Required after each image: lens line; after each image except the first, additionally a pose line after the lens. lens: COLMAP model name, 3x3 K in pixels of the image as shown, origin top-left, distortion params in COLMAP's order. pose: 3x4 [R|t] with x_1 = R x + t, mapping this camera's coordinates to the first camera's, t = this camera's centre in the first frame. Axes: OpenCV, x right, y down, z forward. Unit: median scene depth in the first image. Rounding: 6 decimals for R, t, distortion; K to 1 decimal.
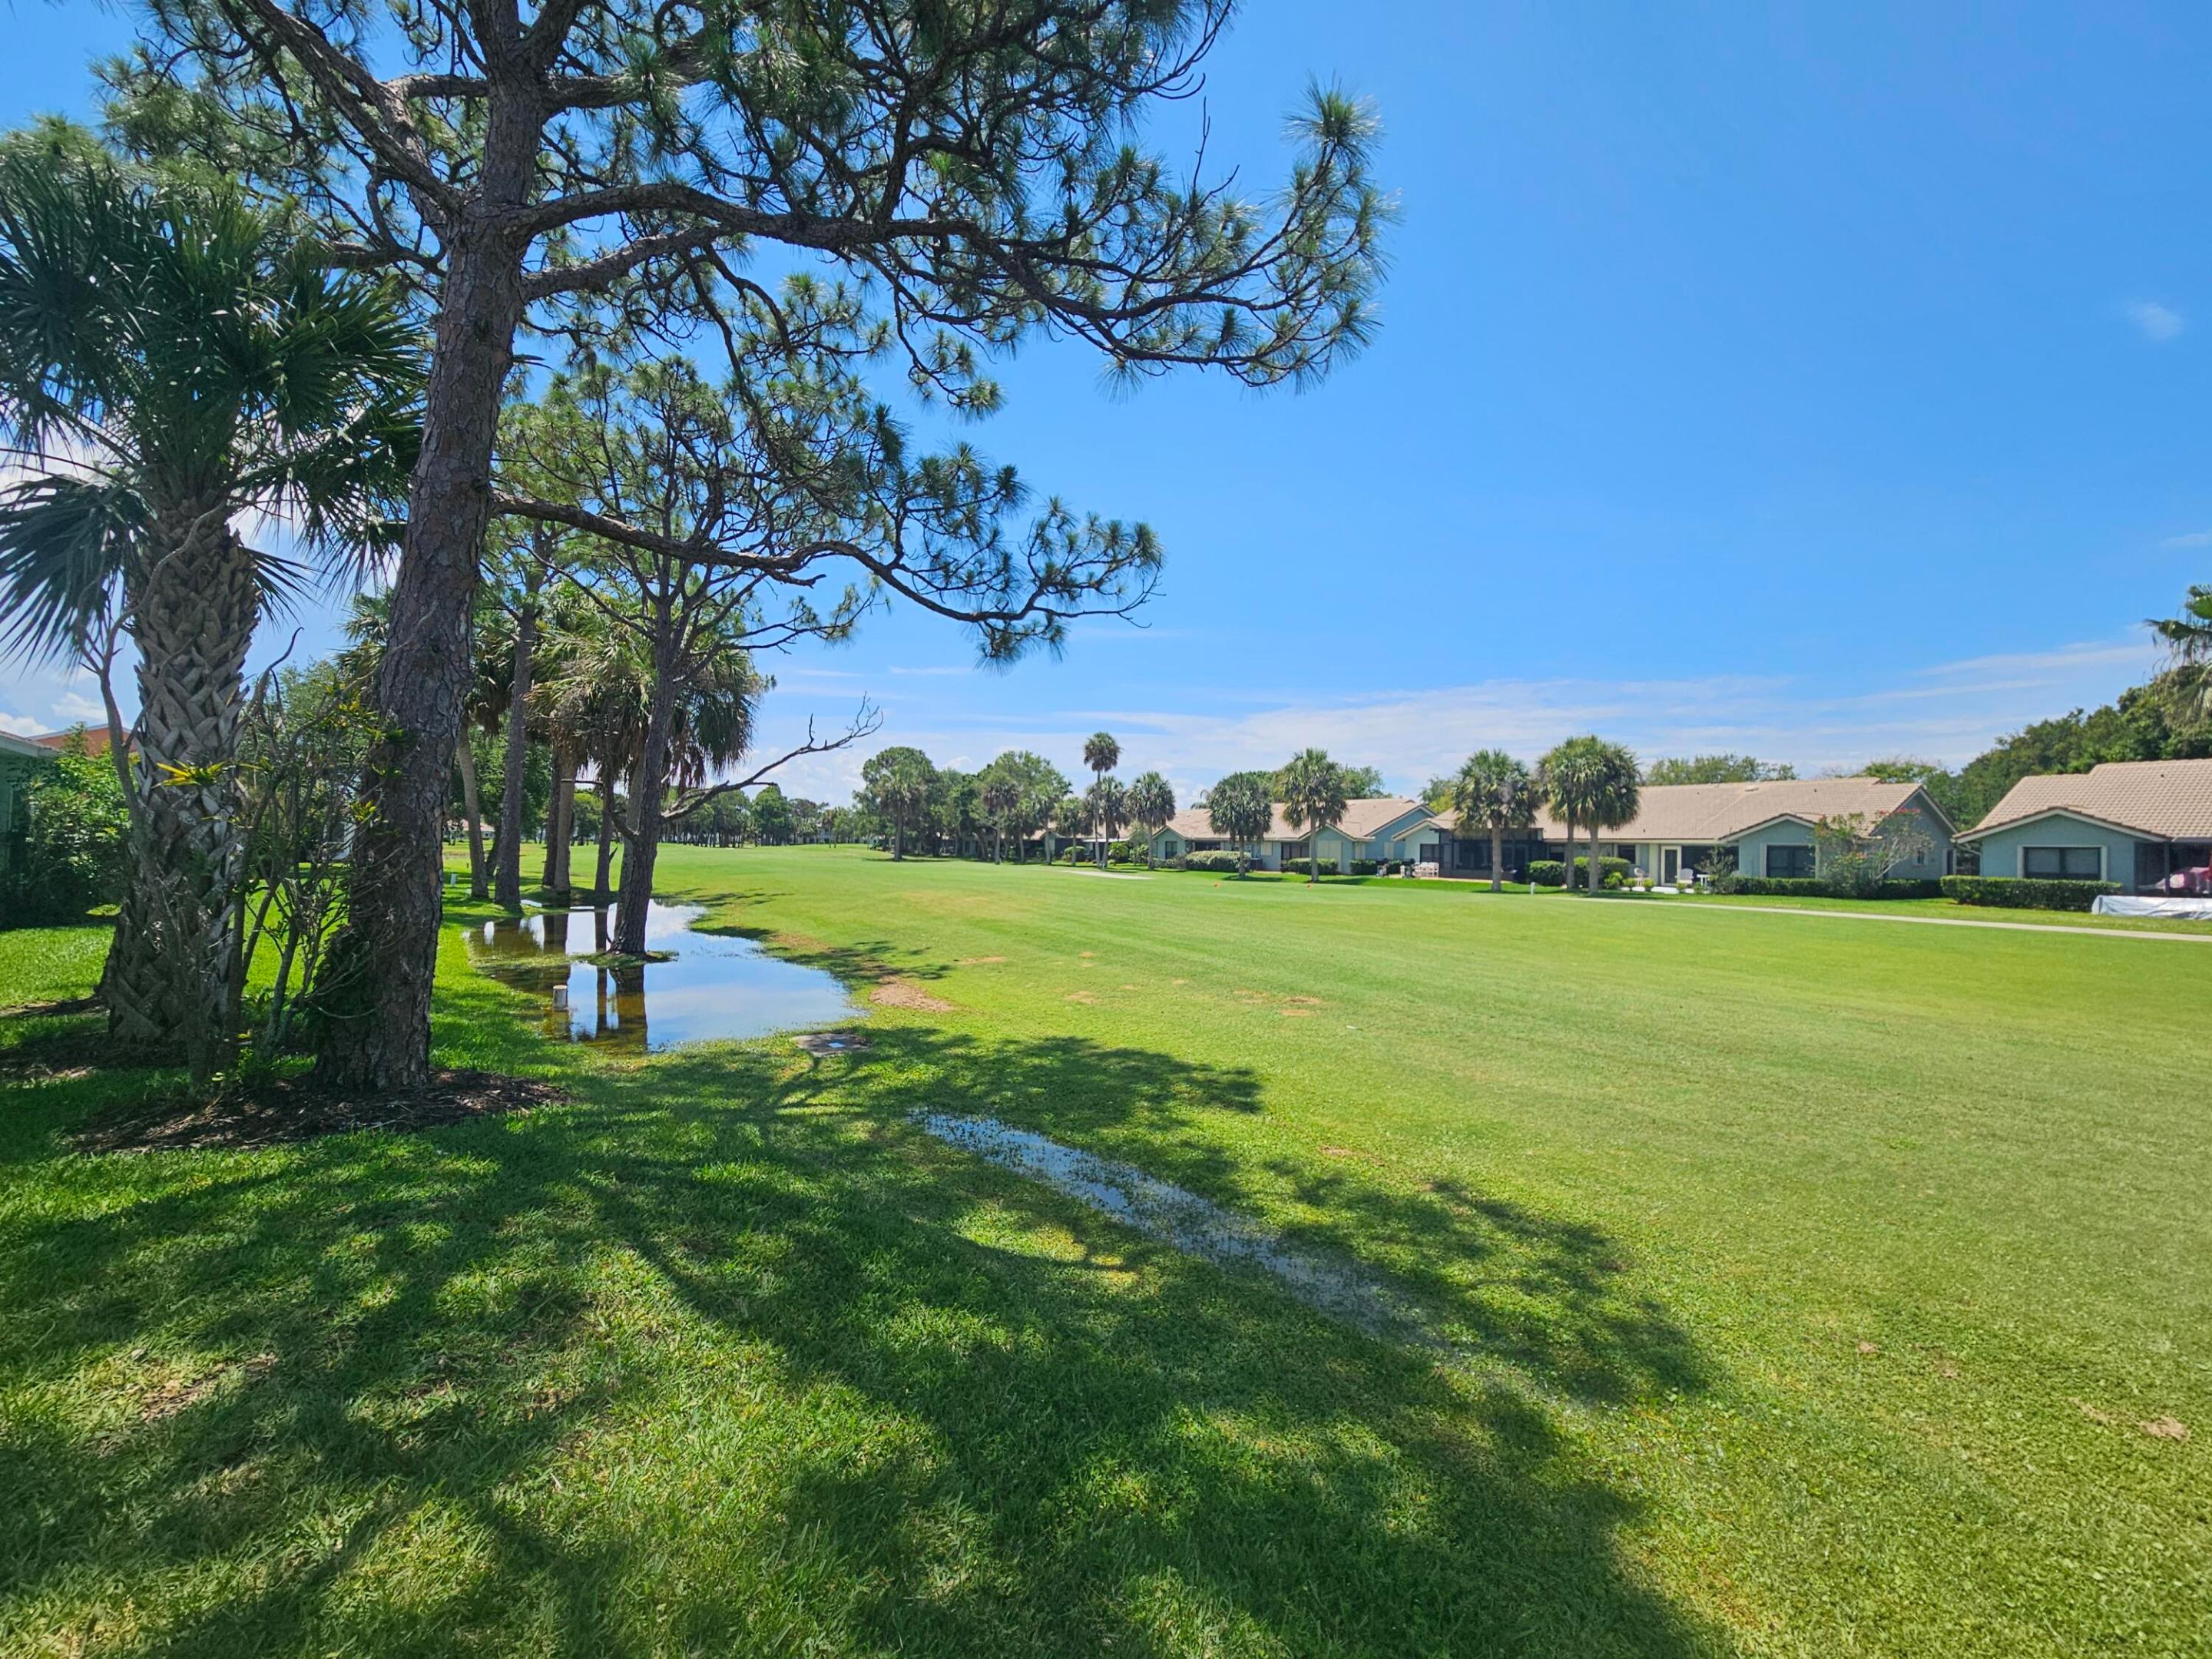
lens RADIAL K [[910.8, 0, 1104.7], [0, 910.8, 830.5], [0, 0, 1]] dist [-0.001475, -0.000833]
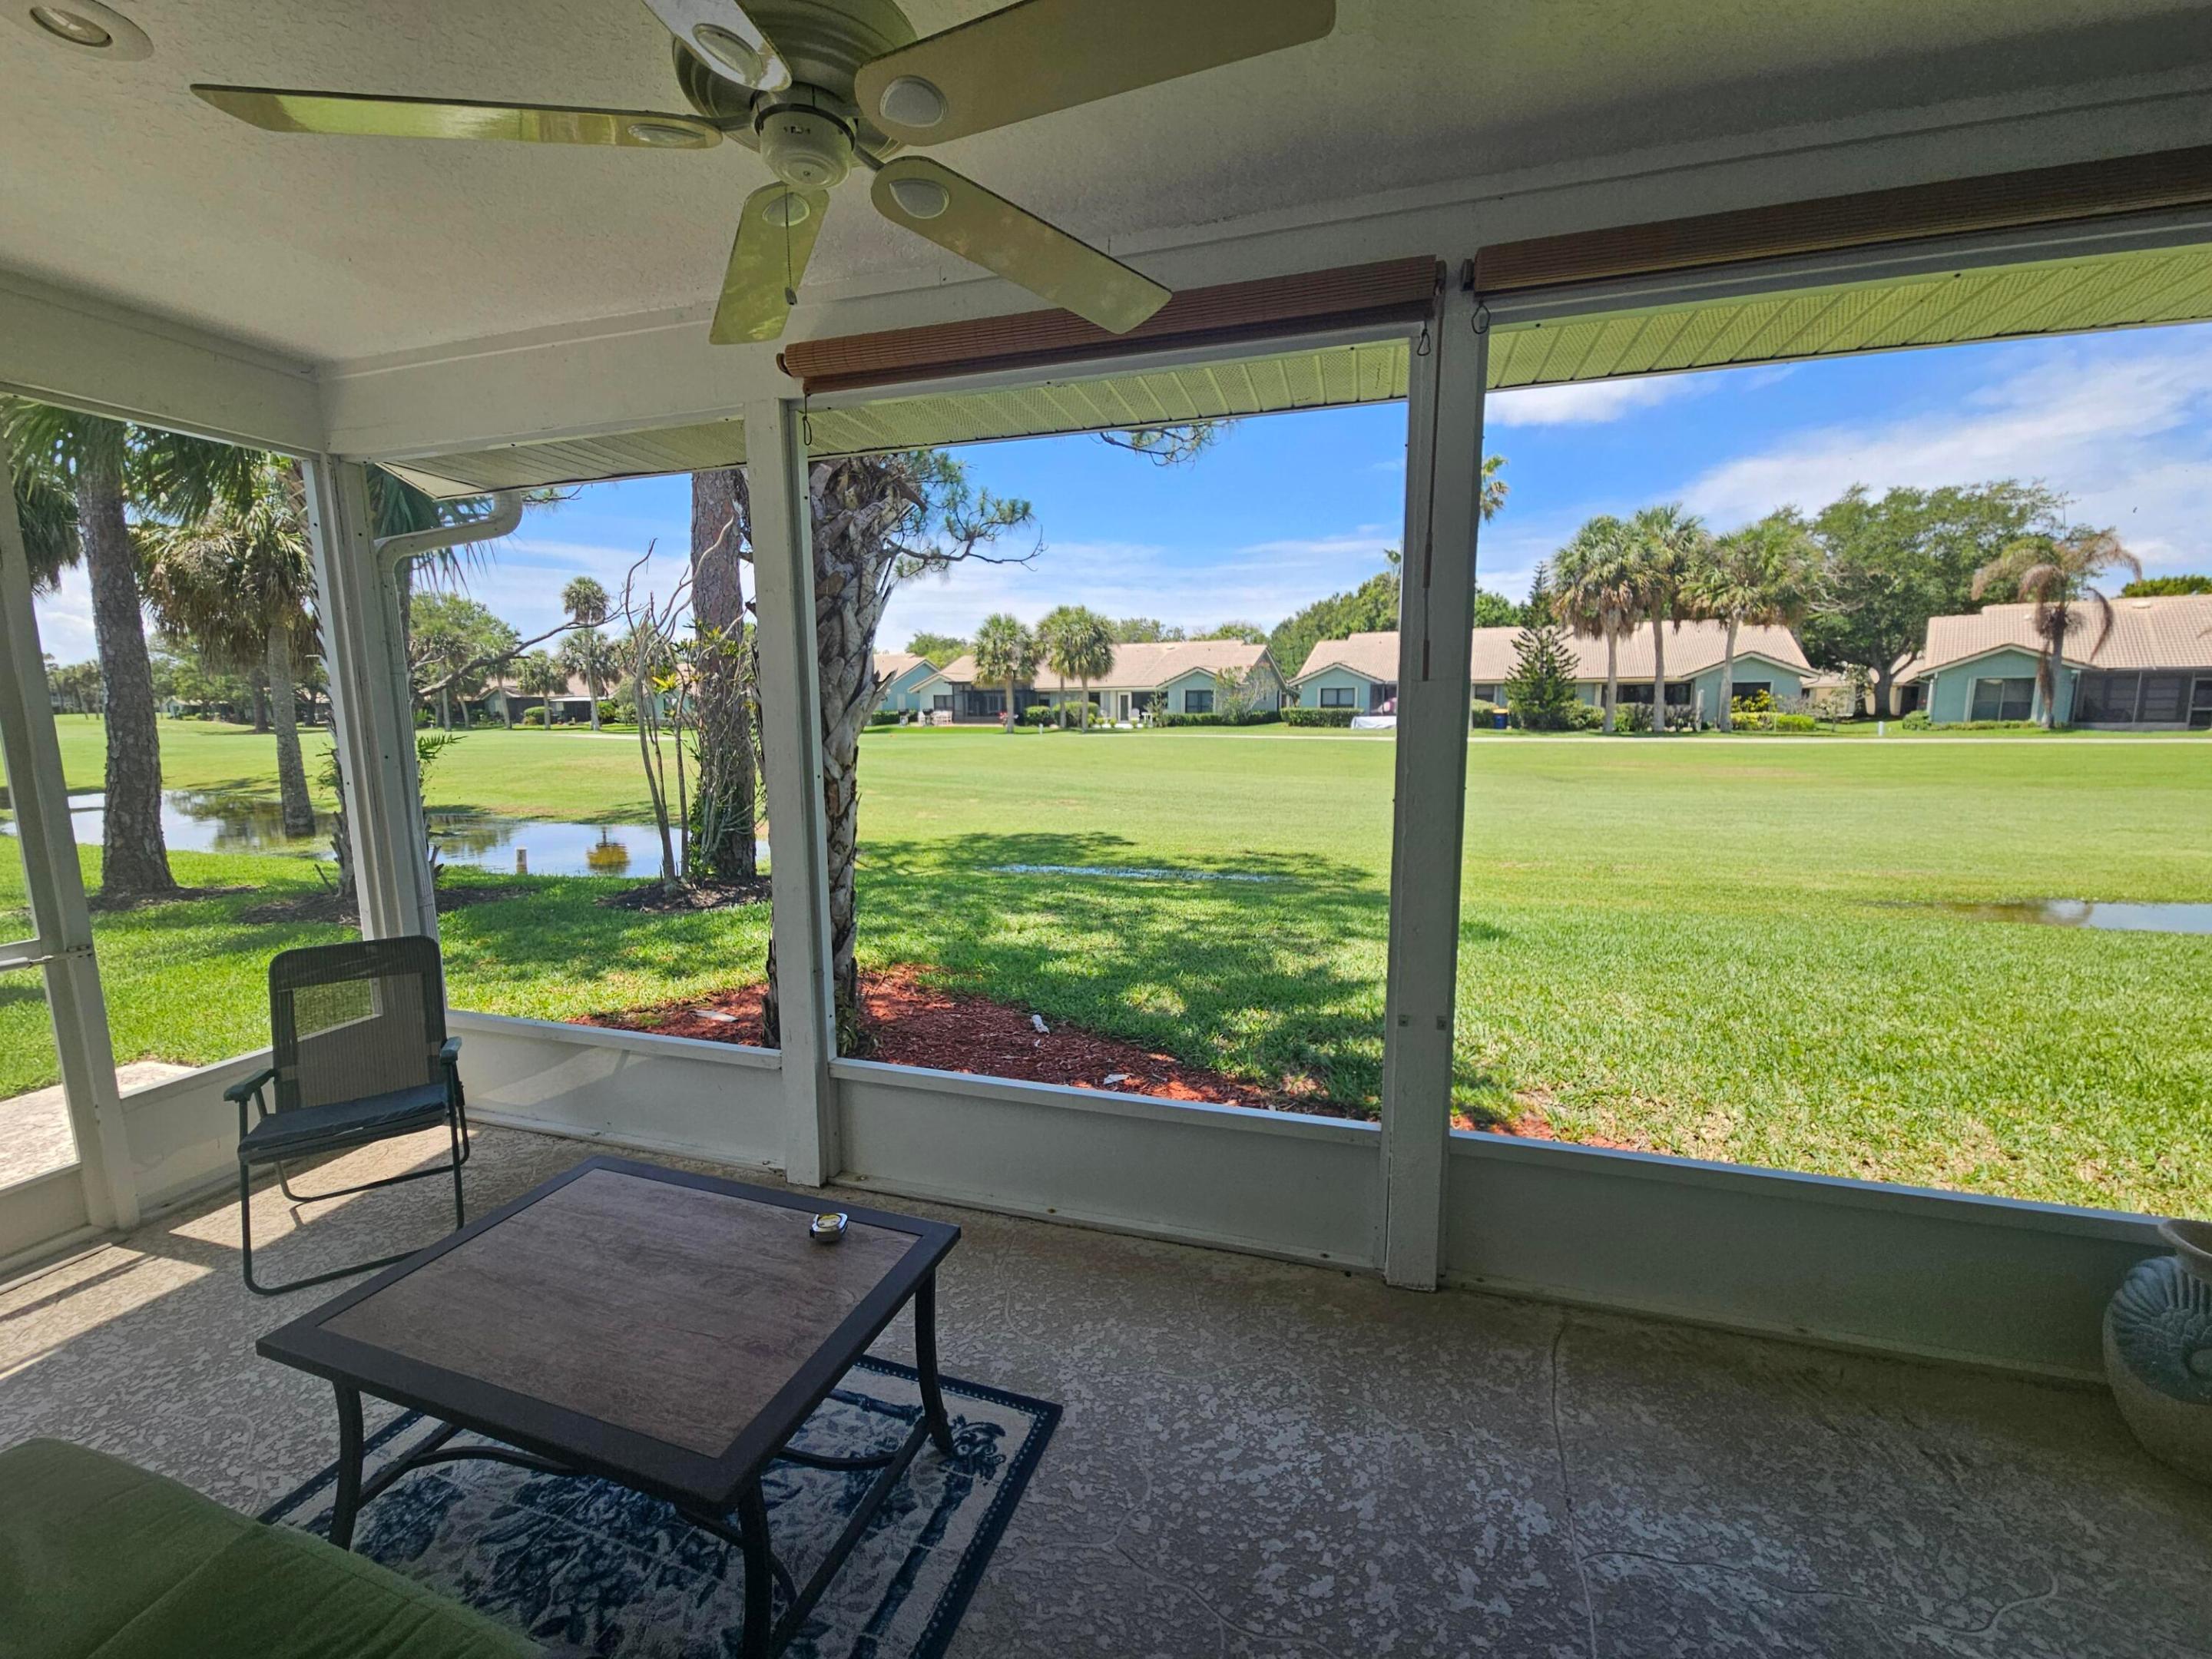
lens RADIAL K [[910.8, 0, 1100.9], [0, 910.8, 834.1], [0, 0, 1]] dist [-0.001475, -0.000833]
pose [[0.828793, -0.109061, 0.548824, -0.159168], [0.015961, 0.985031, 0.171639, -0.007476], [-0.559328, -0.133493, 0.818127, -0.091070]]
